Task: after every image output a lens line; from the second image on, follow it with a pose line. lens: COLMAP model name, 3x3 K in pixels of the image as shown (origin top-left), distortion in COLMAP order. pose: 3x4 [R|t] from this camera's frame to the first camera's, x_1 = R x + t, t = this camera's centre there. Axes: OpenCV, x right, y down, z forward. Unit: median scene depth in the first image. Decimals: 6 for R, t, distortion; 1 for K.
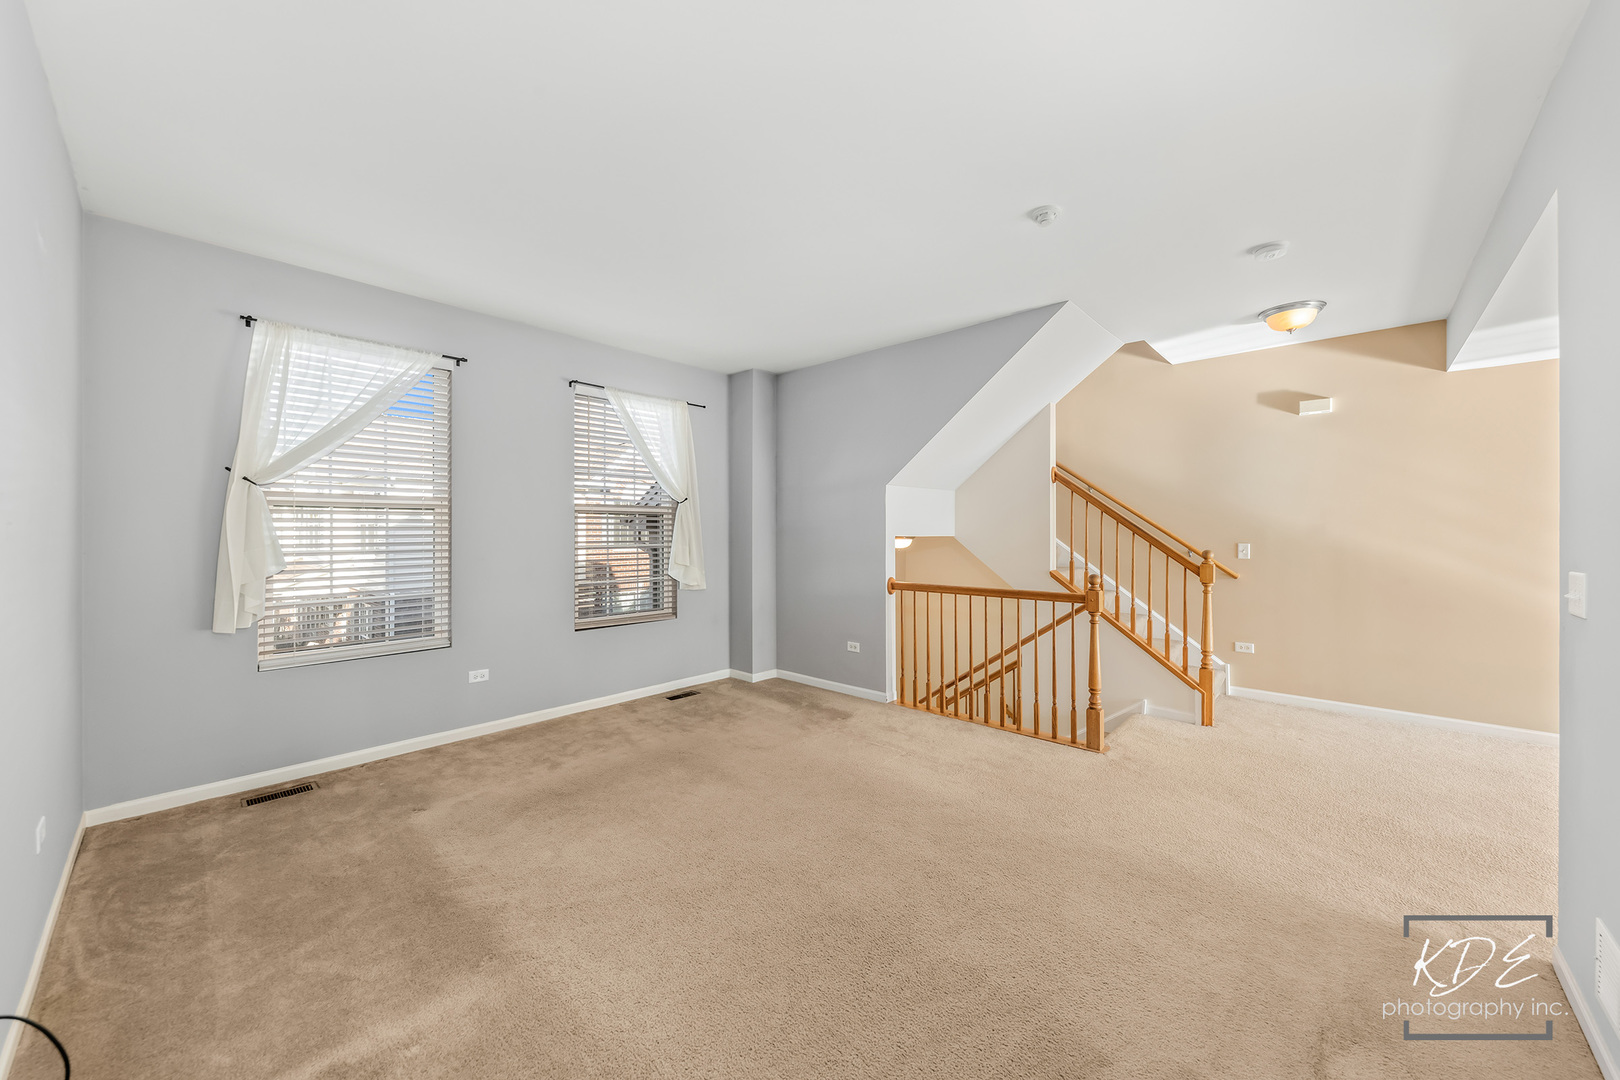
lens RADIAL K [[587.6, 0, 804.6], [0, 587.6, 537.2], [0, 0, 1]] dist [0.001206, -0.000218]
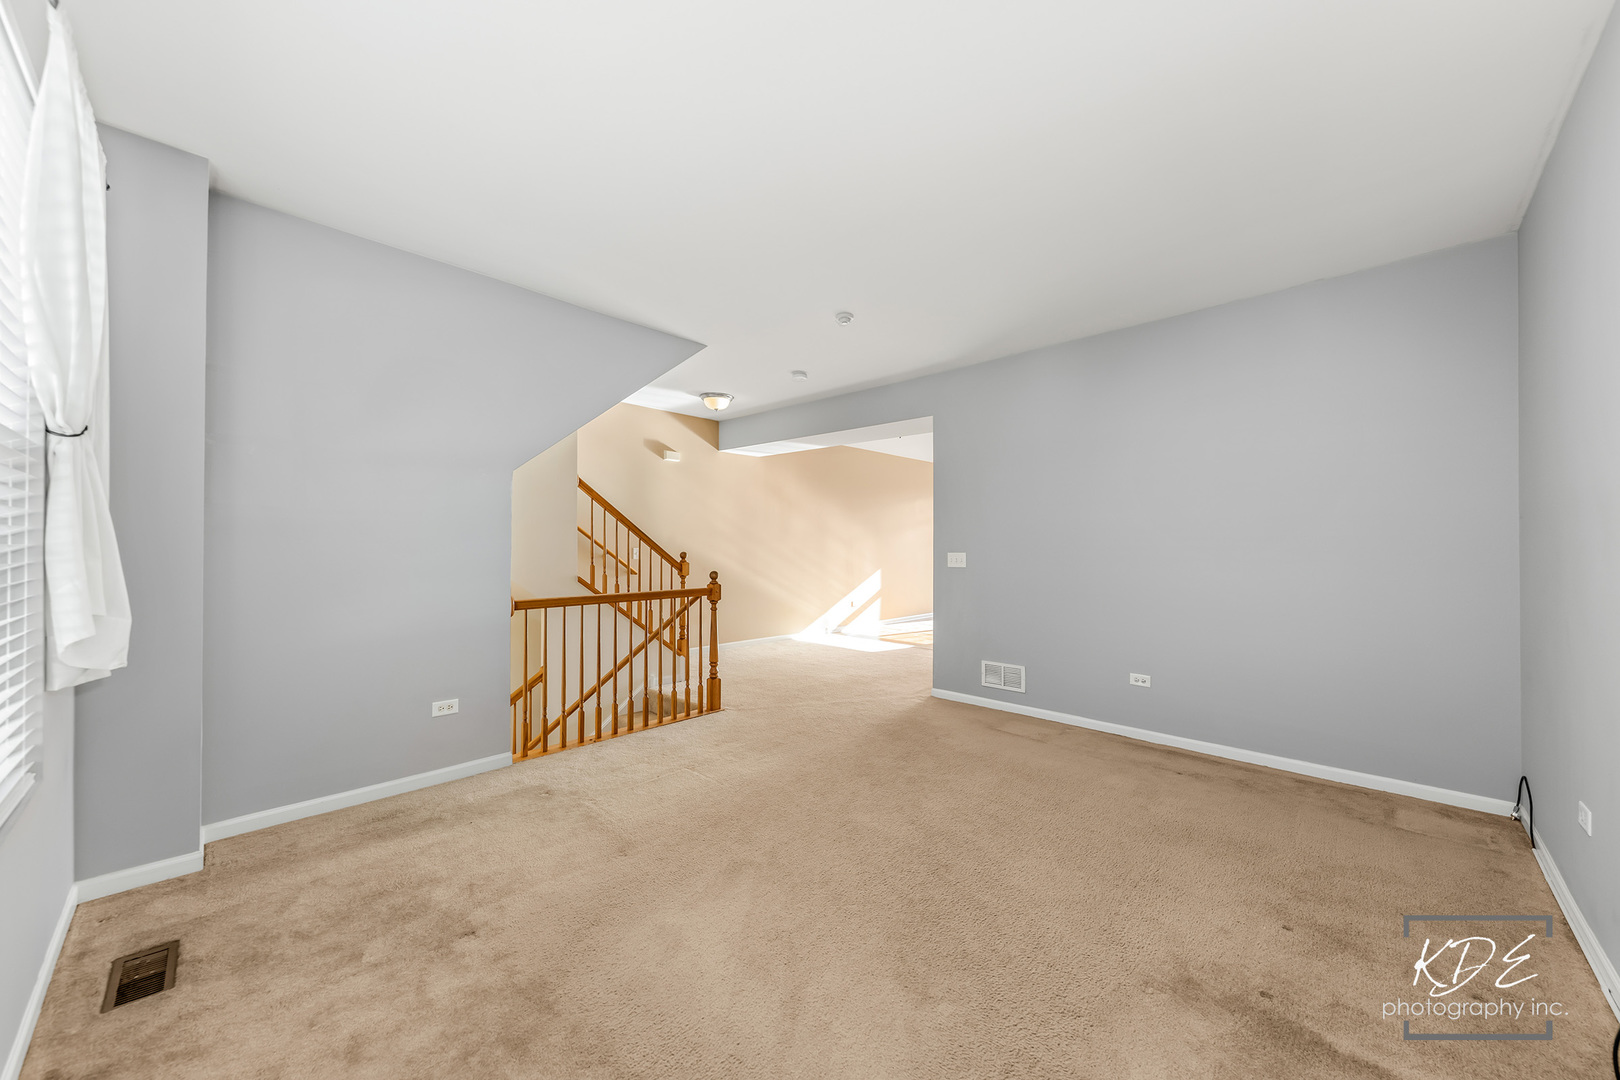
lens RADIAL K [[587.6, 0, 802.1], [0, 587.6, 540.3], [0, 0, 1]] dist [0.001206, -0.000218]
pose [[0.020814, 0.010663, 0.999727, -0.611233], [0.007791, 0.999911, -0.010827, 0.011555], [-0.999753, 0.008014, 0.020729, 0.633251]]
